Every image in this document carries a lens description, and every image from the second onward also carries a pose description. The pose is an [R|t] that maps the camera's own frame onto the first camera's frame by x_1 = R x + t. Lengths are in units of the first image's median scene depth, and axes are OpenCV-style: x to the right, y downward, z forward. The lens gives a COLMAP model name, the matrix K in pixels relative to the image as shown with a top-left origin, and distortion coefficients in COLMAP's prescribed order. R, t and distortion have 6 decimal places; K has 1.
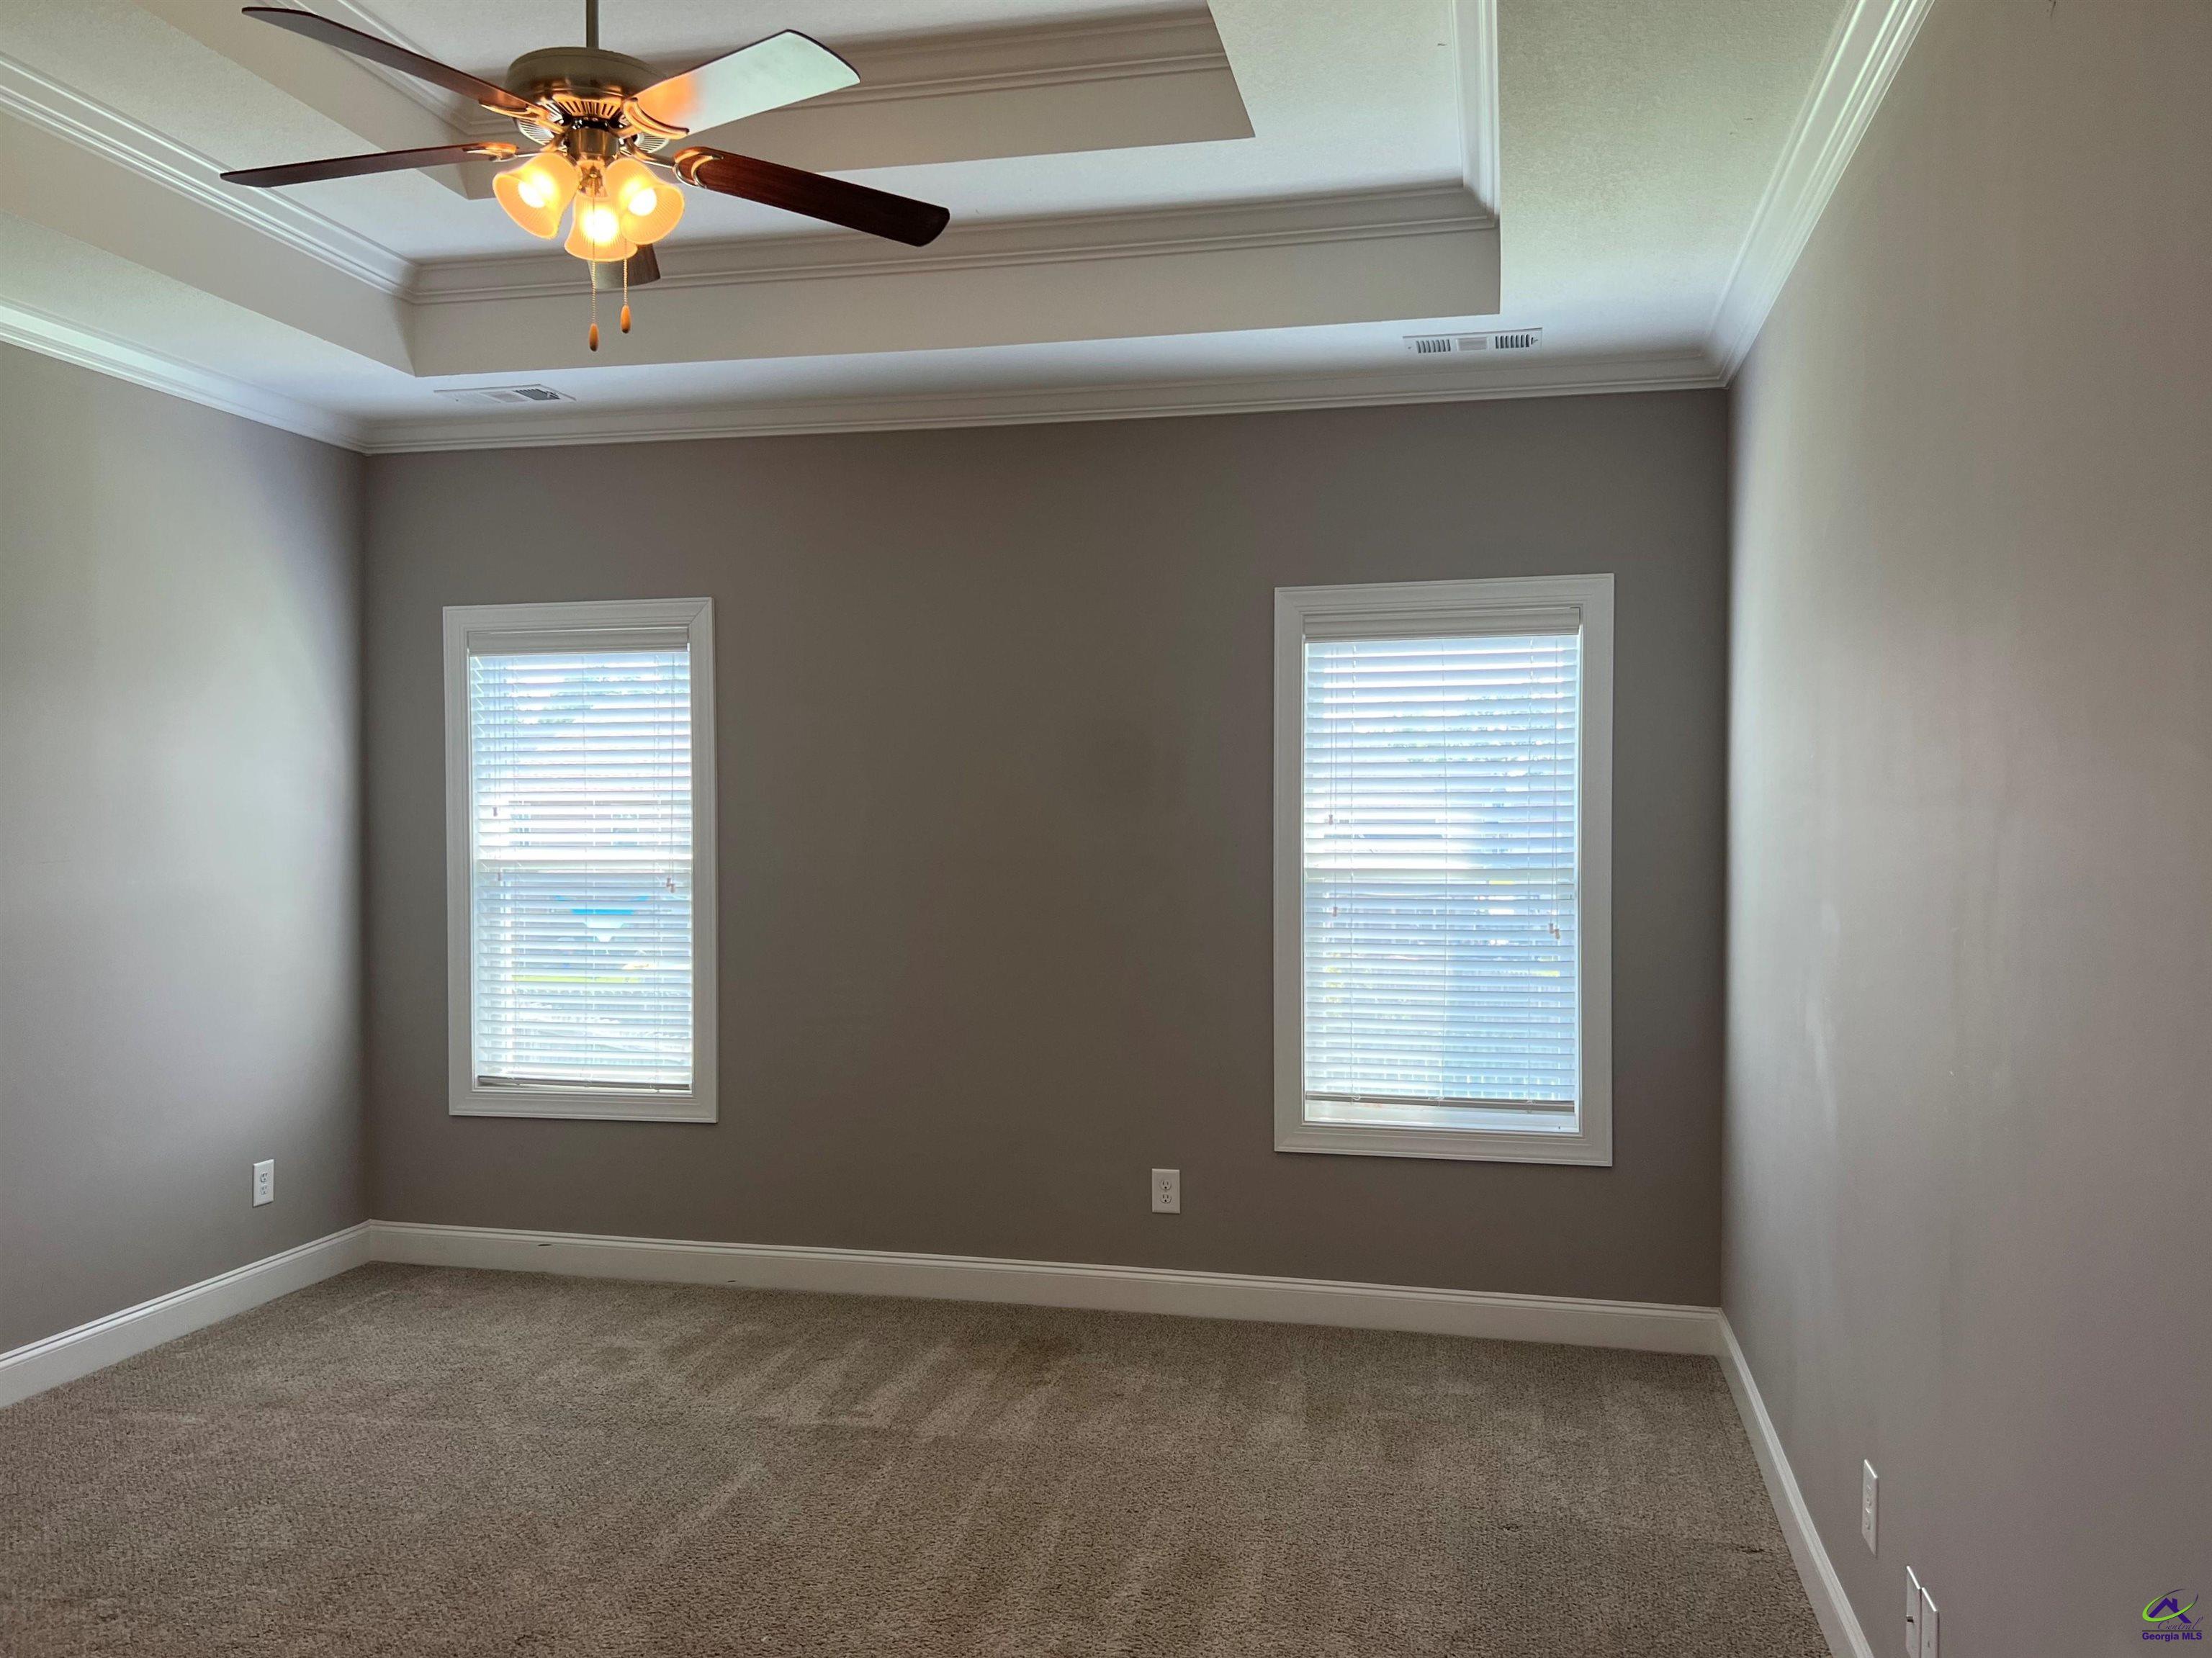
lens RADIAL K [[1672.8, 0, 1109.5], [0, 1672.8, 846.1], [0, 0, 1]] dist [0.057840, -0.064837]
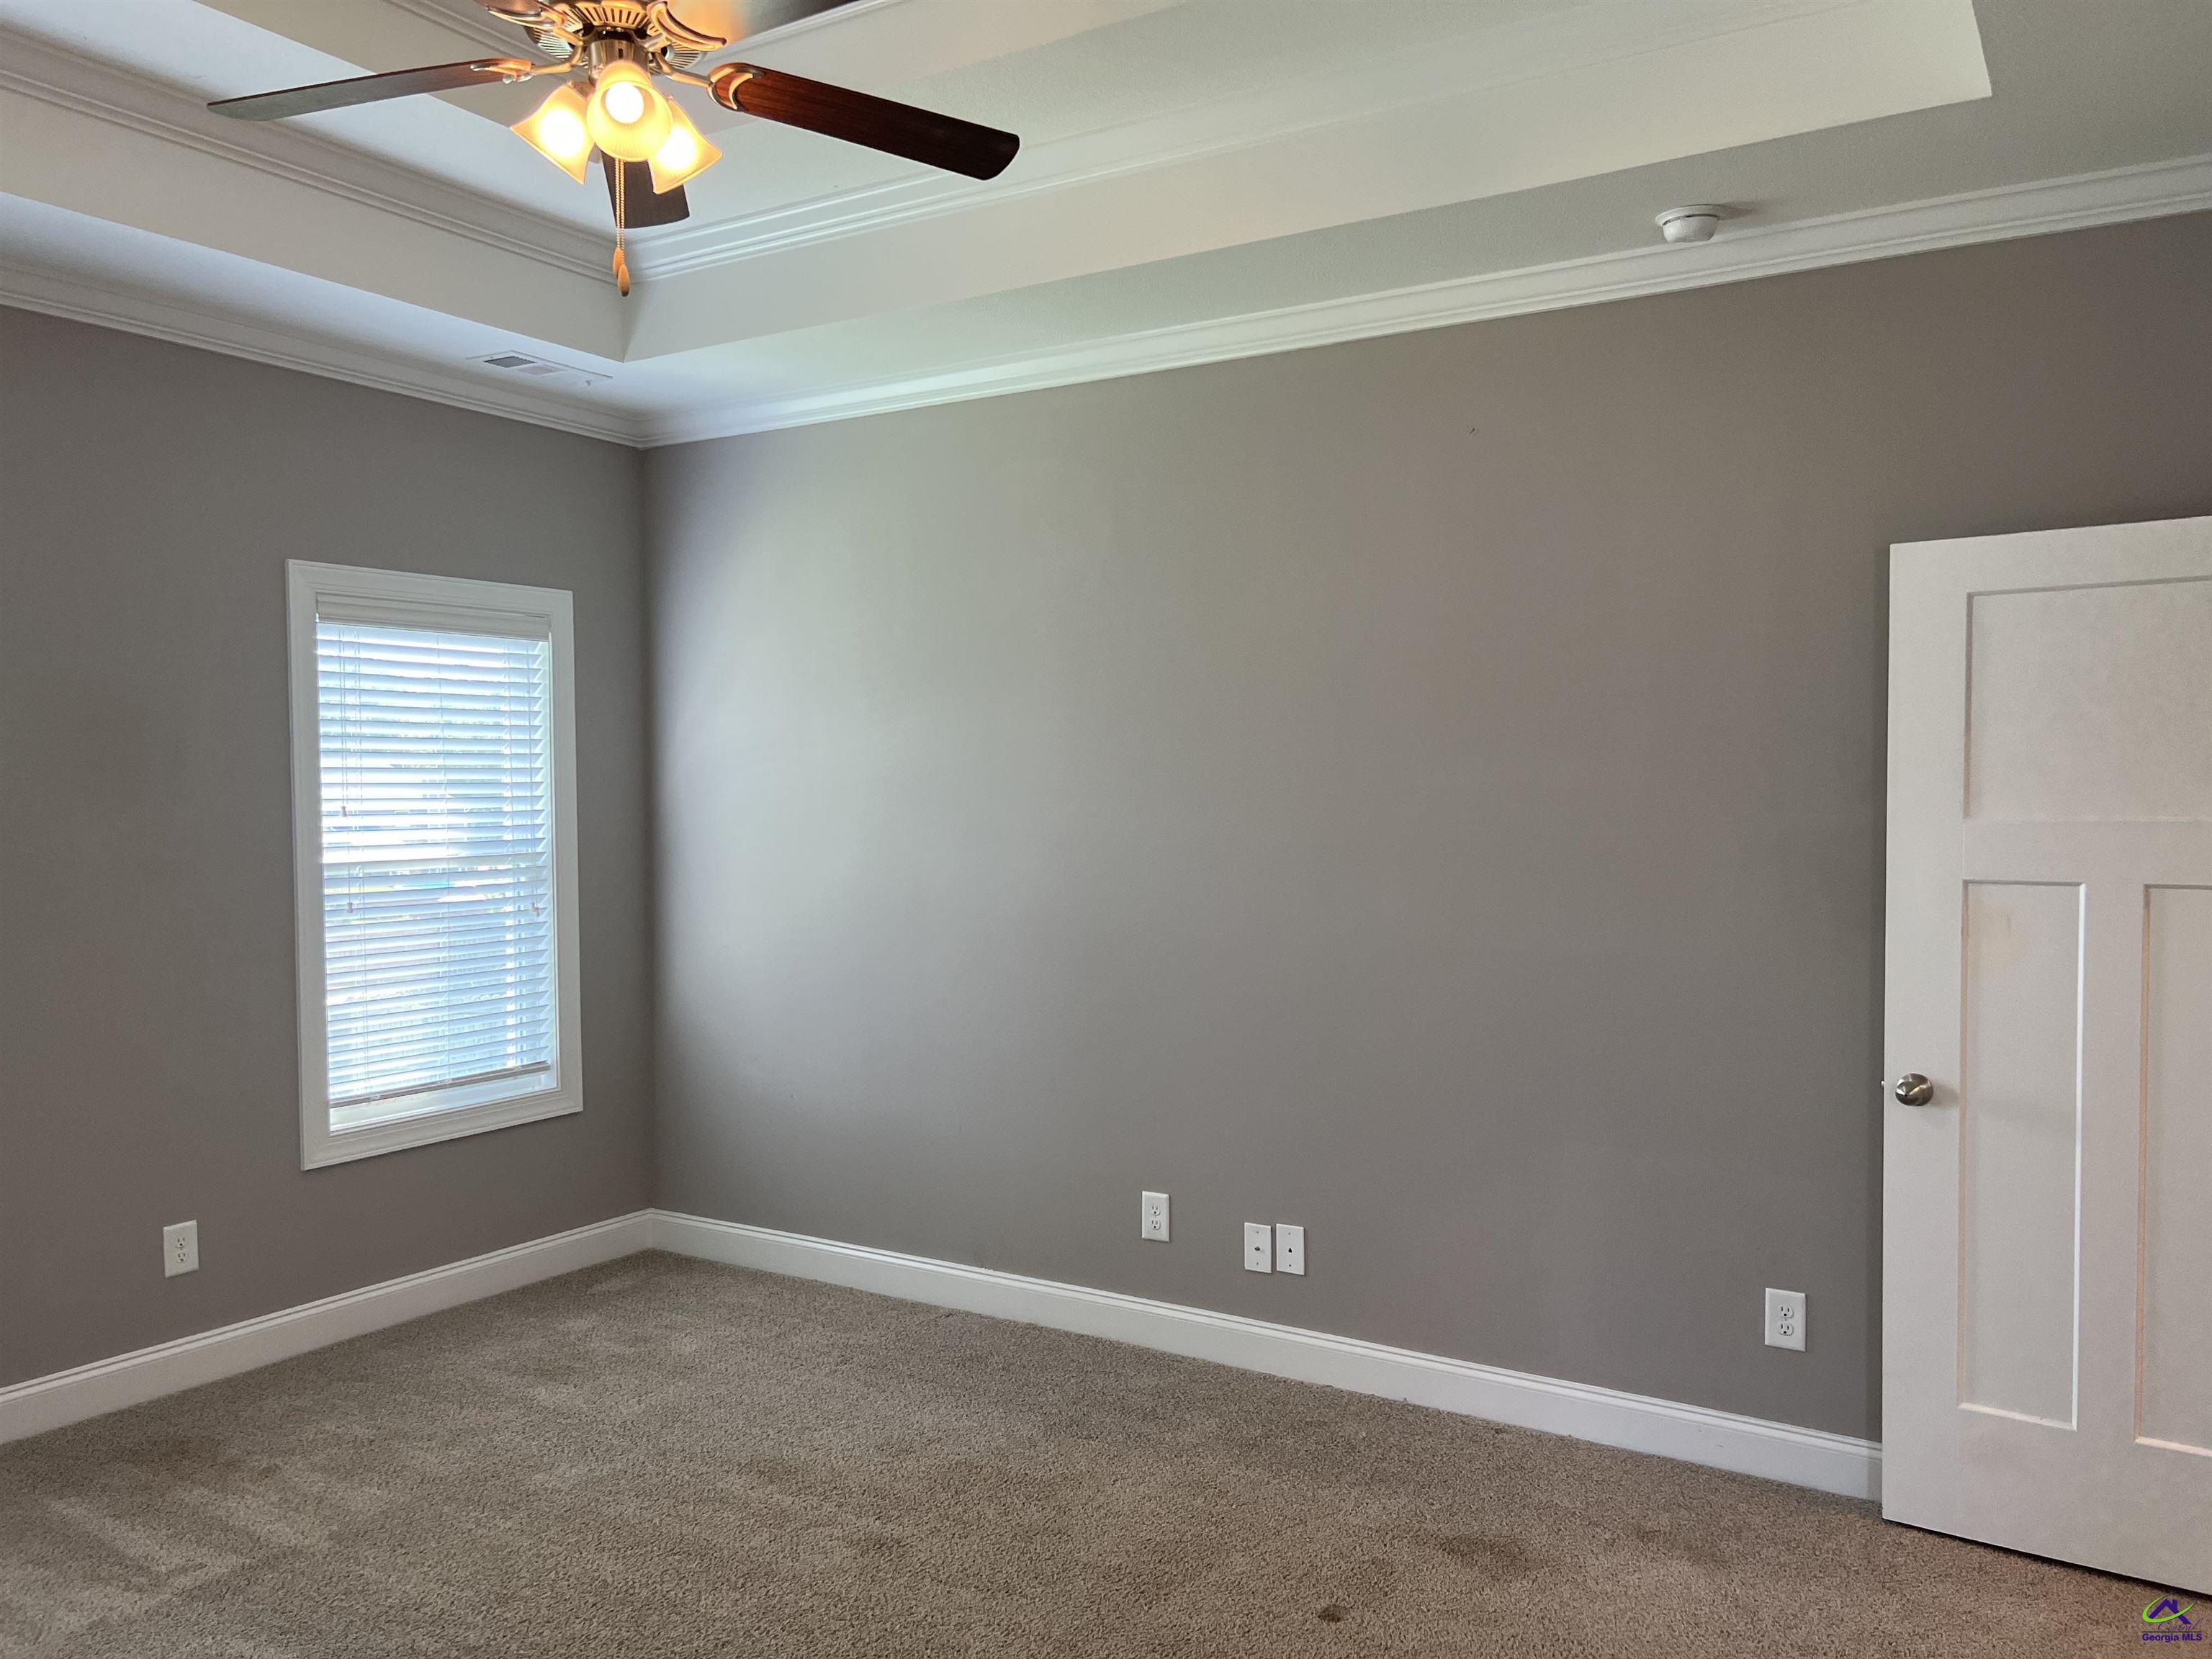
lens RADIAL K [[1672.9, 0, 1109.5], [0, 1672.9, 846.6], [0, 0, 1]] dist [0.057840, -0.064837]
pose [[0.329421, -0.035787, 0.943505, -0.645257], [0.015952, 0.999350, 0.032335, -0.020159], [-0.944048, 0.004399, 0.329778, 0.277442]]
